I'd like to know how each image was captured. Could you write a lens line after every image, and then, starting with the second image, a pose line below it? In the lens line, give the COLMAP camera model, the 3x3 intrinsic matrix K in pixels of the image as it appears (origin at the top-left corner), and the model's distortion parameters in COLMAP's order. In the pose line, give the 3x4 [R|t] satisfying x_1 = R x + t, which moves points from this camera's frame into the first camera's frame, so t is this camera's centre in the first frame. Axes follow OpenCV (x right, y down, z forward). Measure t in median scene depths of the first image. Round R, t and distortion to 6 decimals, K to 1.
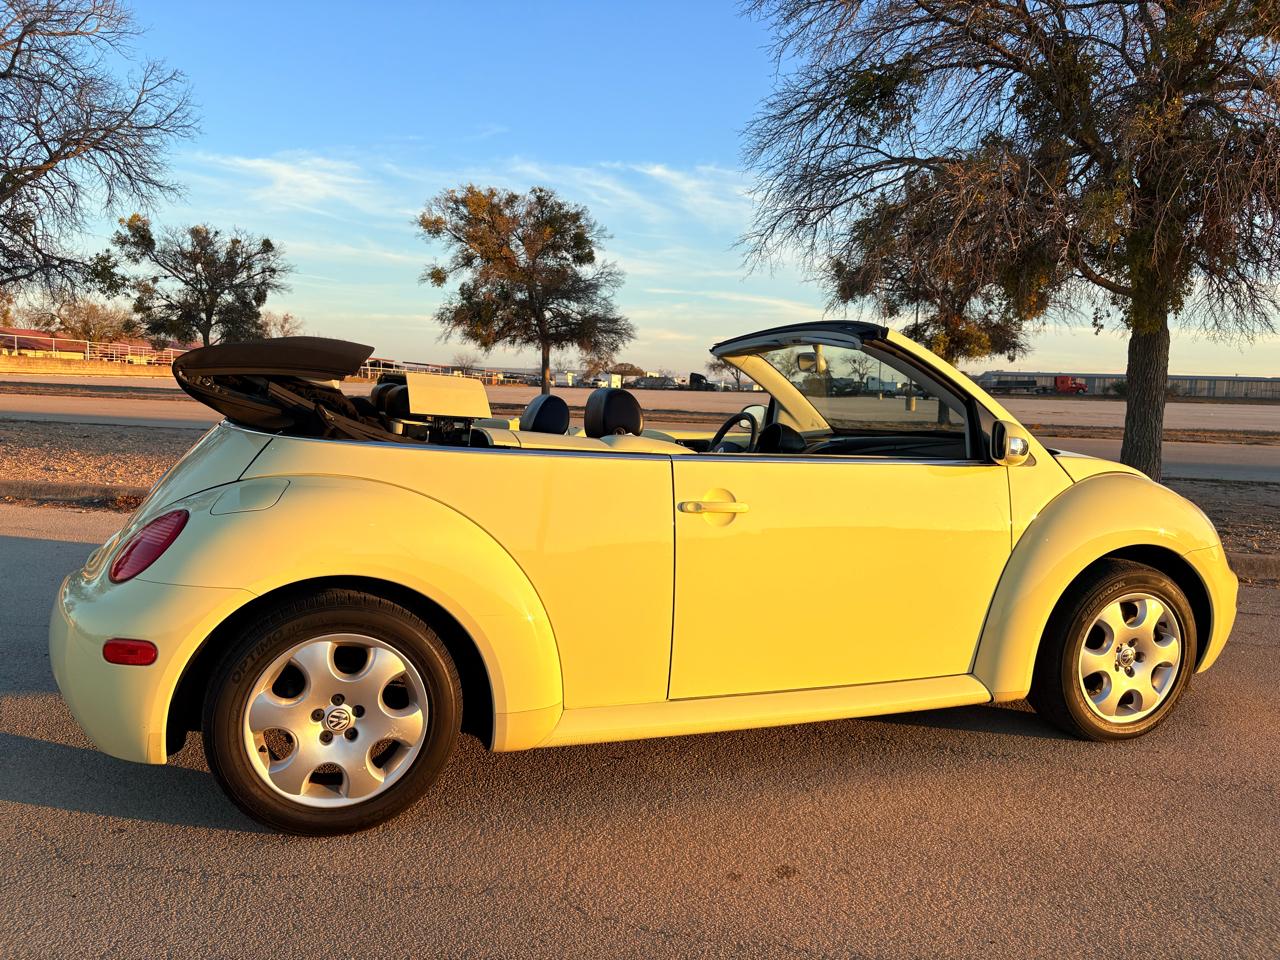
lens RADIAL K [[991.9, 0, 644.0], [0, 991.9, 480.9], [0, 0, 1]] dist [0.027347, -0.032013]
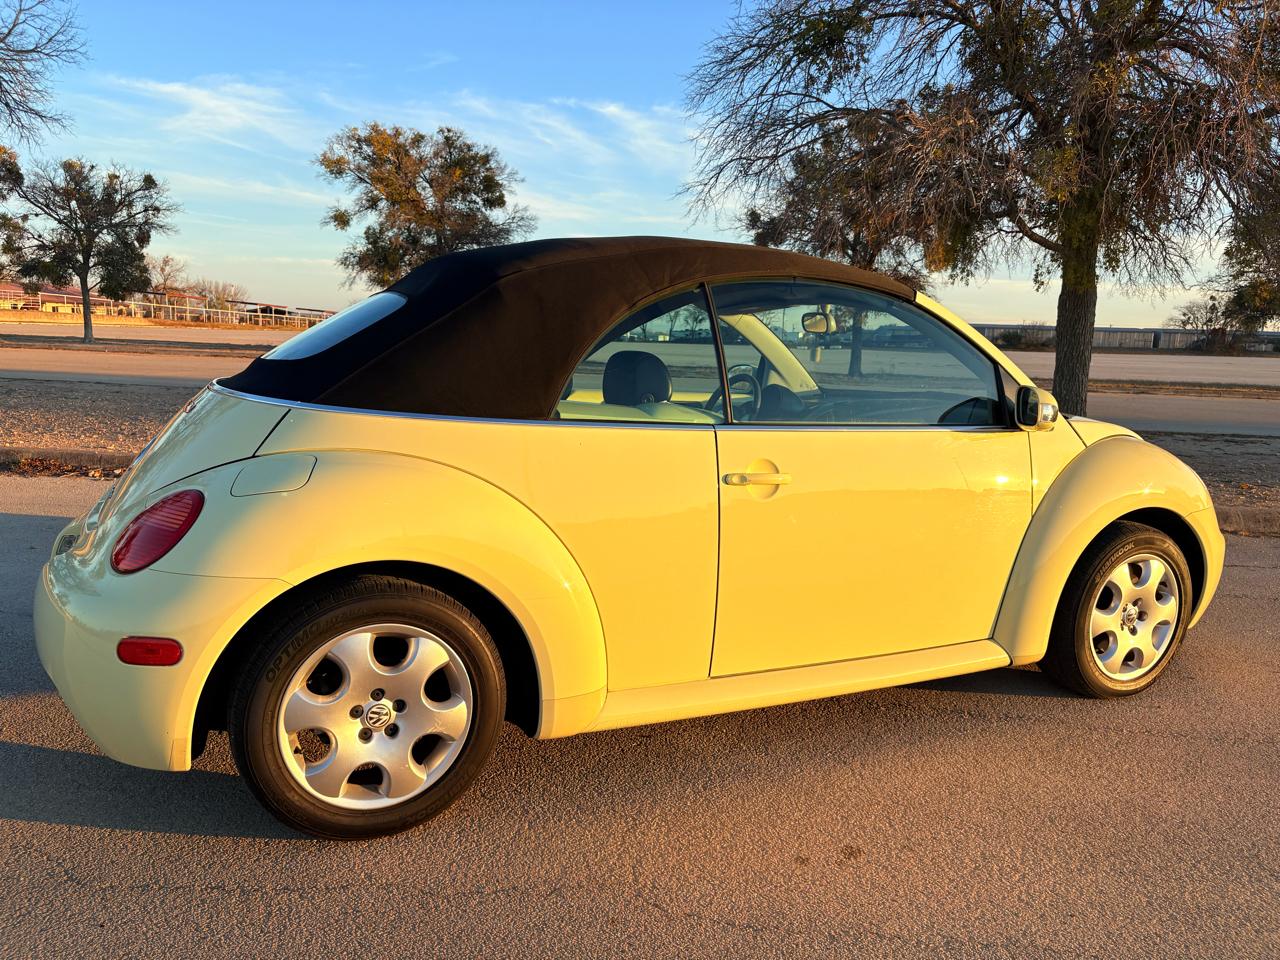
lens RADIAL K [[991.9, 0, 655.5], [0, 991.9, 480.2], [0, 0, 1]] dist [0.027347, -0.032013]
pose [[0.993918, -0.012168, 0.109449, -0.041529], [0.006578, 0.998662, 0.051292, -0.006921], [-0.109927, -0.050260, 0.992668, 0.017638]]
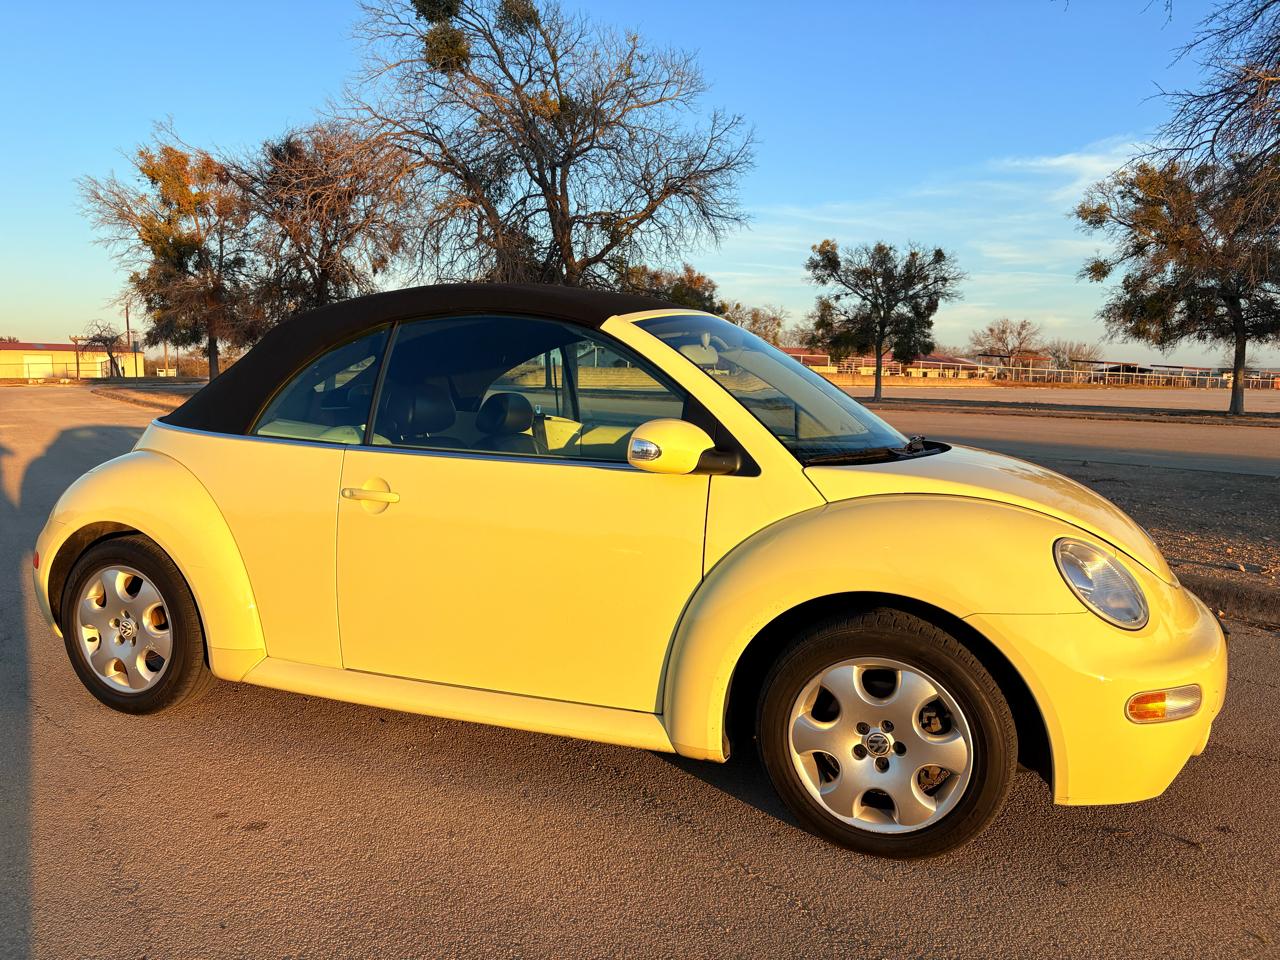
lens RADIAL K [[991.9, 0, 635.3], [0, 991.9, 489.0], [0, 0, 1]] dist [0.027347, -0.032013]
pose [[0.735674, 0.054954, -0.675103, 0.313851], [-0.054549, 0.998273, 0.021817, -0.005912], [0.675136, 0.020775, 0.737401, 0.126875]]
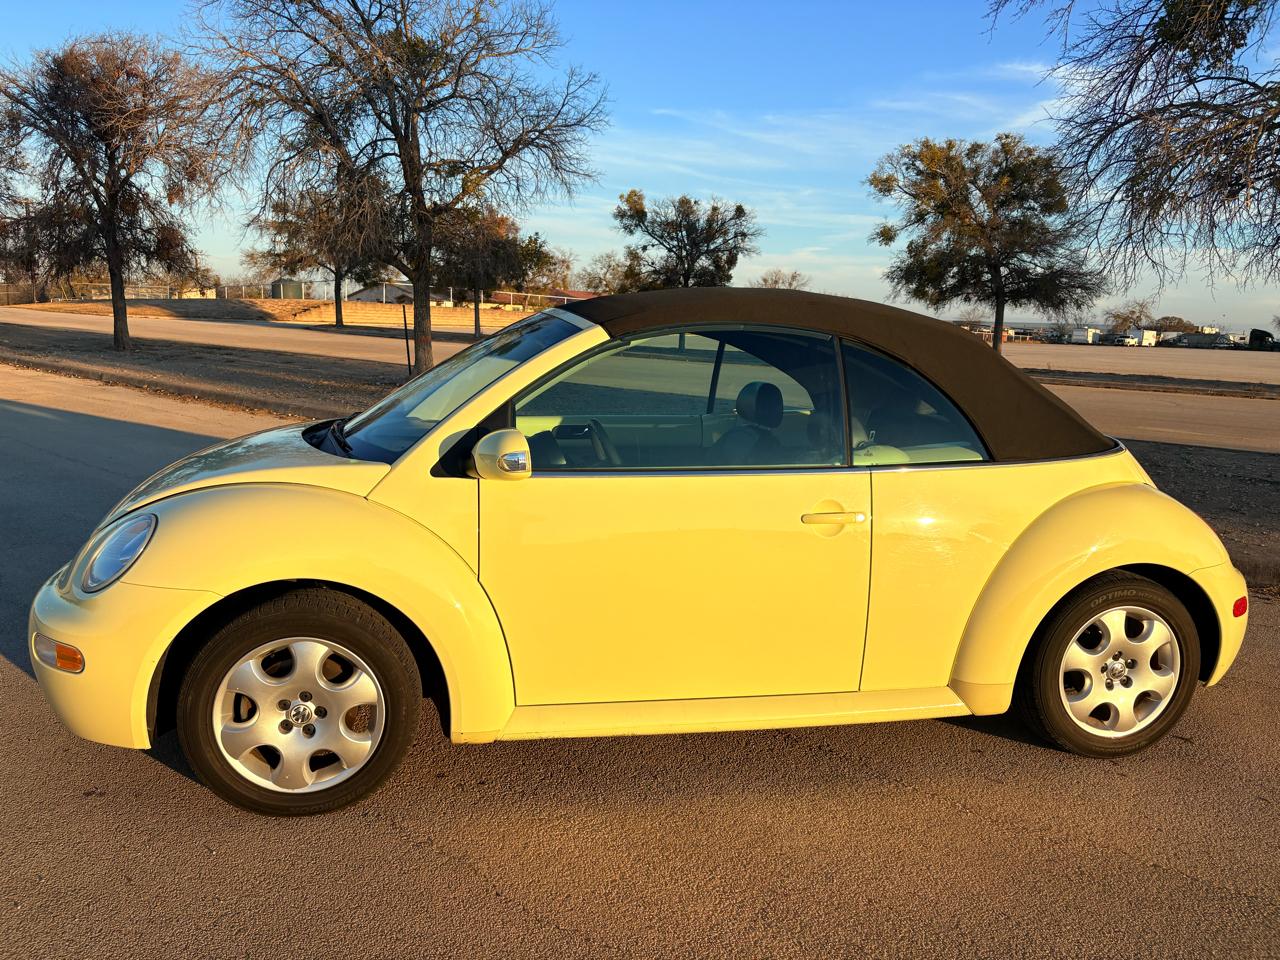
lens RADIAL K [[991.9, 0, 642.1], [0, 991.9, 490.9], [0, 0, 1]] dist [0.027347, -0.032013]
pose [[0.871787, 0.085005, -0.482454, 0.238388], [-0.058269, 0.995832, 0.070168, -0.018057], [0.486407, -0.033059, 0.873107, 0.007869]]
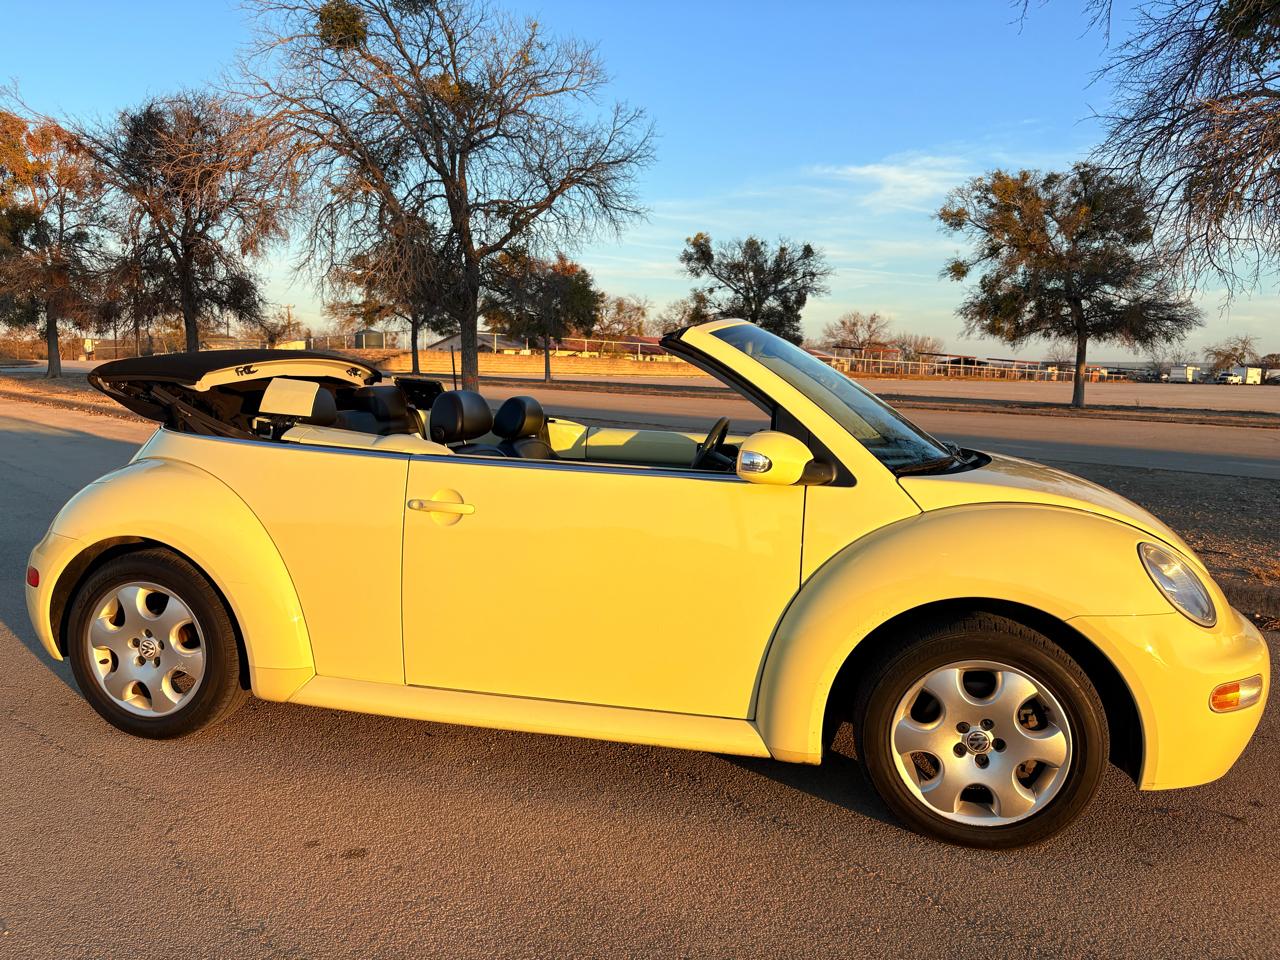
lens RADIAL K [[991.9, 0, 636.1], [0, 991.9, 487.0], [0, 0, 1]] dist [0.027347, -0.032013]
pose [[0.825549, 0.056740, -0.561471, 0.258132], [-0.051682, 0.998353, 0.024900, -0.009484], [0.561959, 0.008462, 0.827122, 0.079624]]
